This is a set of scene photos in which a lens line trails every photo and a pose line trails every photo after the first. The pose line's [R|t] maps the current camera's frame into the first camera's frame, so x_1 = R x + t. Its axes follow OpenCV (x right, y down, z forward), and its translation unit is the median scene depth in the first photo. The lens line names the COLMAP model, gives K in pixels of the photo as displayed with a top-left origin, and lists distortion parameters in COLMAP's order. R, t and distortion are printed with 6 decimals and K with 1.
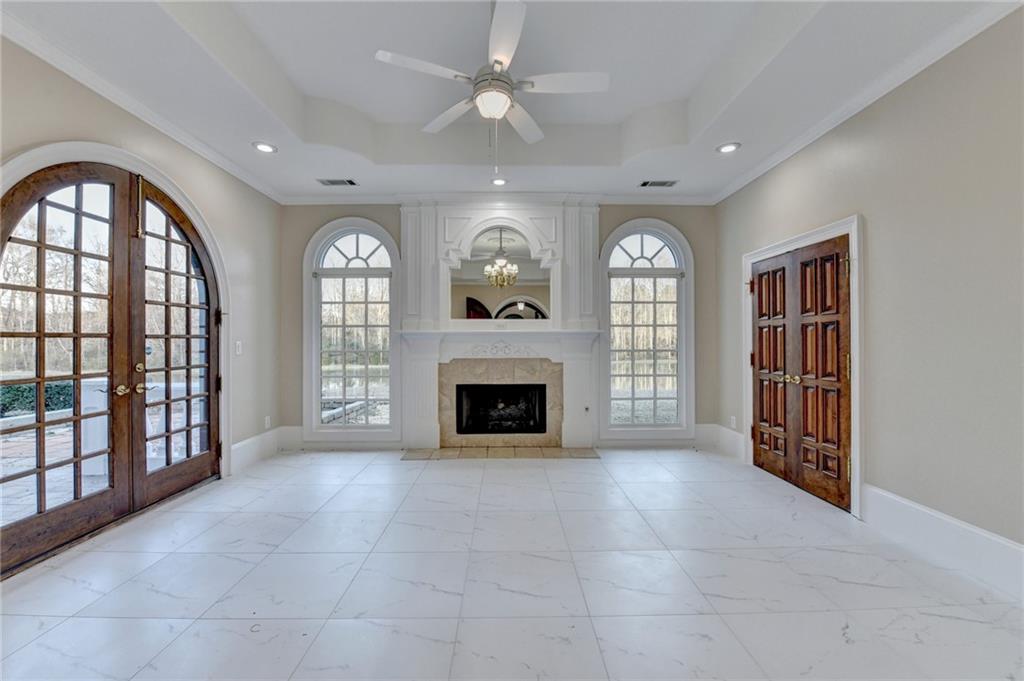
lens RADIAL K [[420.8, 0, 512.6], [0, 420.8, 335.9], [0, 0, 1]] dist [-0.001129, -0.006787]
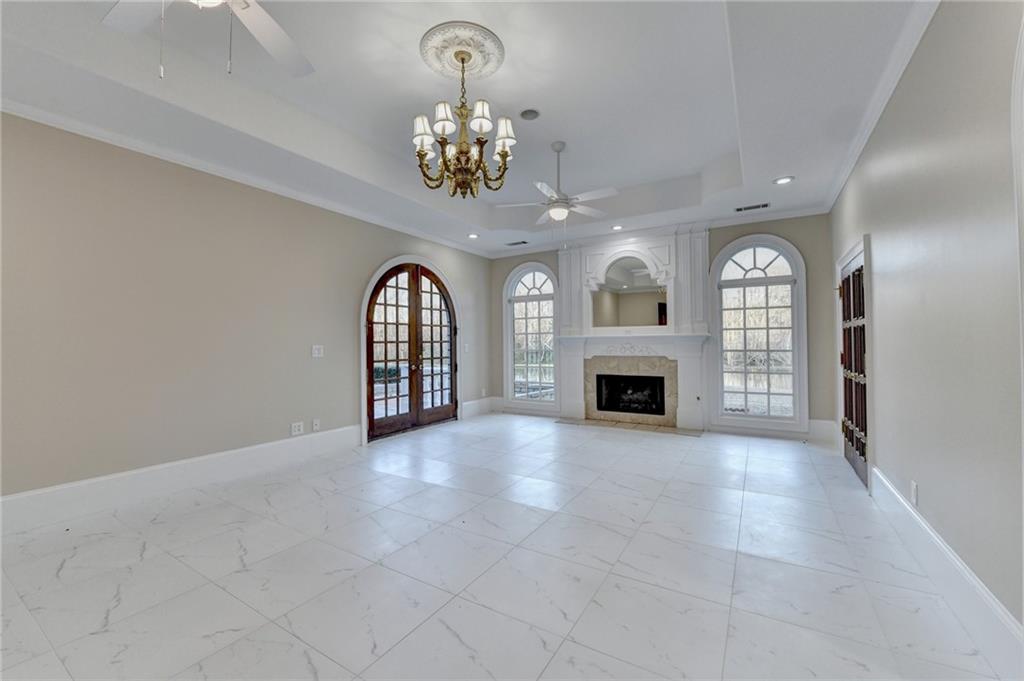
lens RADIAL K [[410.2, 0, 511.2], [0, 410.2, 335.9], [0, 0, 1]] dist [-0.015614, -0.000493]
pose [[0.845100, -0.014048, -0.534424, 0.453085], [0.012826, 0.999900, -0.006001, -0.009071], [0.534454, -0.001784, 0.845195, -0.374009]]
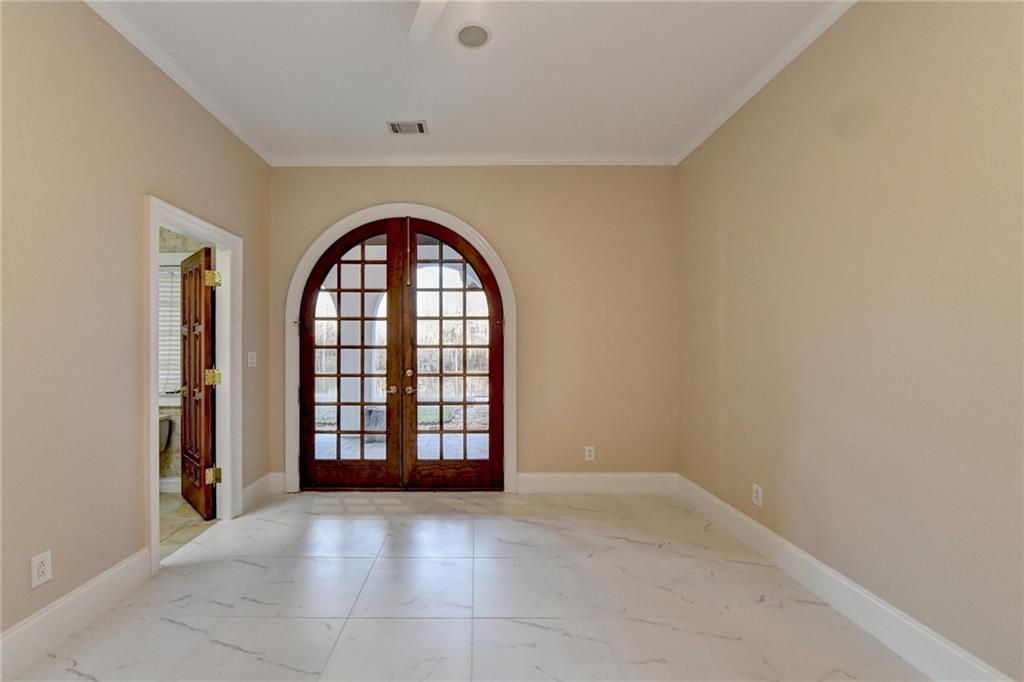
lens RADIAL K [[417.8, 0, 511.9], [0, 417.8, 350.0], [0, 0, 1]] dist [-0.013739, -0.000150]
pose [[-0.019180, 0.006221, -0.999797, 0.267240], [0.010505, 0.999927, 0.006020, 0.004134], [0.999761, -0.010388, -0.019244, 1.039745]]
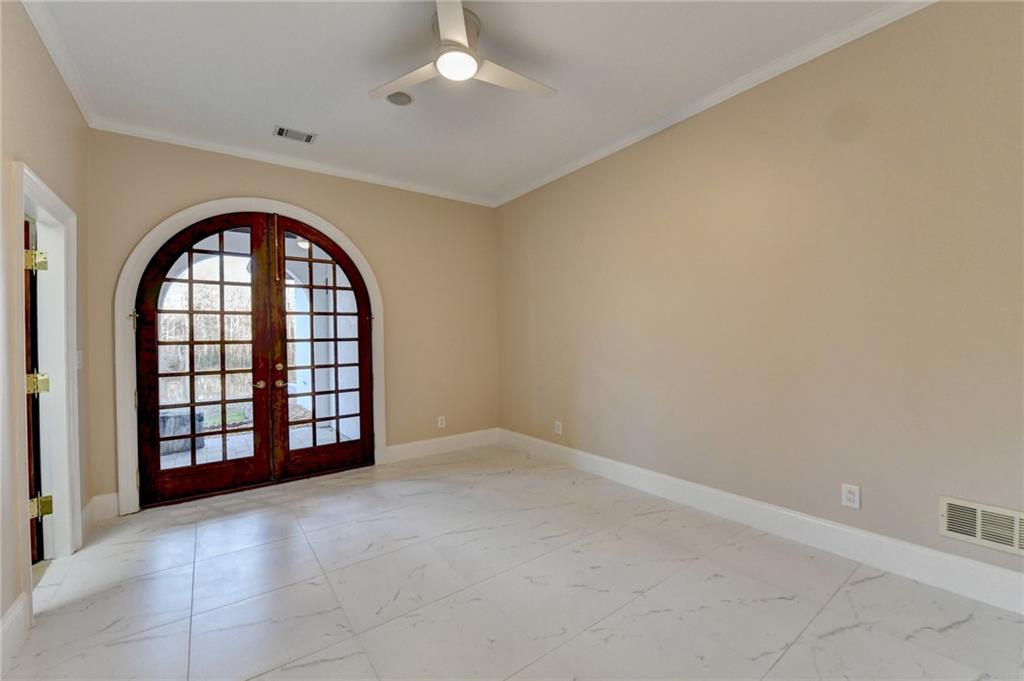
lens RADIAL K [[416.8, 0, 512.0], [0, 416.8, 340.5], [0, 0, 1]] dist [-0.018777, -0.000585]
pose [[0.582129, -0.002157, -0.813094, 0.421183], [0.024566, 0.999587, 0.014937, -0.002757], [0.812725, -0.028669, 0.581941, 0.660371]]
